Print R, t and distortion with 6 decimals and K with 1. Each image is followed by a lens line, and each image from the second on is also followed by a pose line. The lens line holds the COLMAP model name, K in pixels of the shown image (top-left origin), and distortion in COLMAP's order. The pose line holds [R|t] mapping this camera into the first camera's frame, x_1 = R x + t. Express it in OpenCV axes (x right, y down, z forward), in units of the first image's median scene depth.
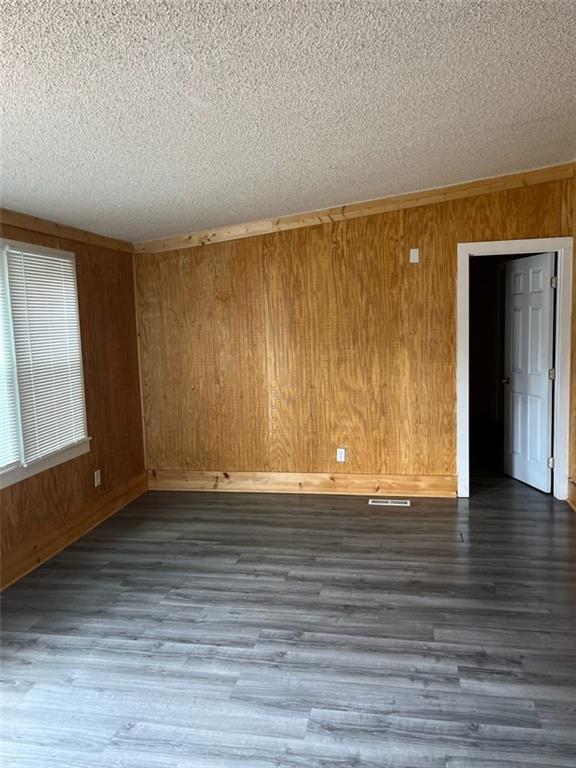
lens RADIAL K [[579.4, 0, 289.5], [0, 579.4, 388.7], [0, 0, 1]] dist [0.046399, -0.079964]
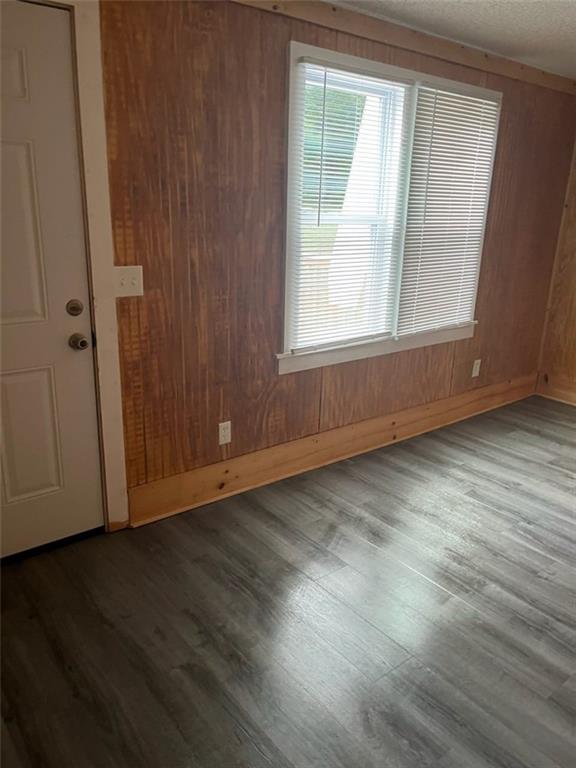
lens RADIAL K [[579.4, 0, 289.5], [0, 579.4, 388.7], [0, 0, 1]] dist [0.046399, -0.079964]
pose [[0.759627, 0.251076, -0.599940, -0.004475], [-0.127915, 0.962136, 0.240693, 0.006822], [0.637656, -0.106095, 0.762980, 0.162106]]
